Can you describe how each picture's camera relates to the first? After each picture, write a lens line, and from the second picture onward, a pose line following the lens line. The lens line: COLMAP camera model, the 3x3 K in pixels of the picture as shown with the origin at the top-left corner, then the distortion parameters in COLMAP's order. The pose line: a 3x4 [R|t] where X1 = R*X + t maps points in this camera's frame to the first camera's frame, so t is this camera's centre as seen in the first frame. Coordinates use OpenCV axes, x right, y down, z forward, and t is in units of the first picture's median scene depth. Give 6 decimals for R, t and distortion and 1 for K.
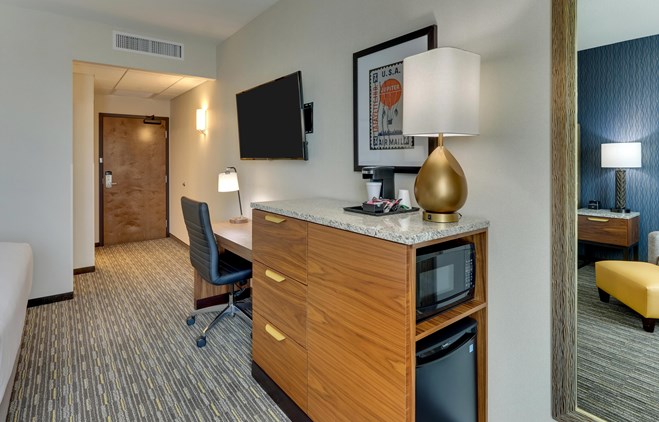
lens RADIAL K [[349.5, 0, 346.8], [0, 349.5, 169.2], [0, 0, 1]] dist [-0.003497, -0.000803]
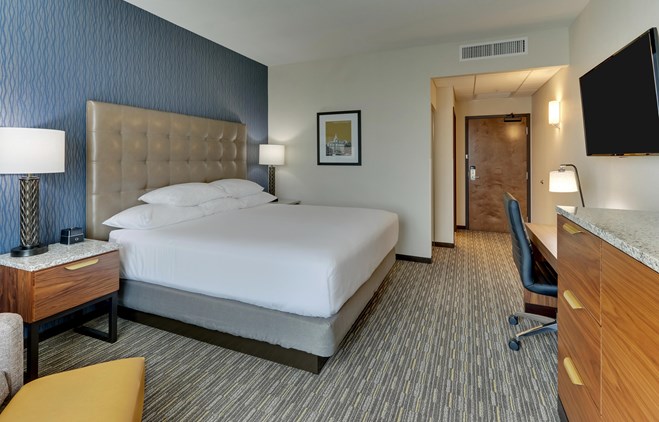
lens RADIAL K [[331.6, 0, 315.9], [0, 331.6, 164.1], [0, 0, 1]] dist [-0.001387, 0.006823]
pose [[0.441552, 0.023052, -0.896939, 0.112388], [-0.027489, 0.999548, 0.012157, 0.000806], [0.896814, 0.019288, 0.441987, 0.070085]]
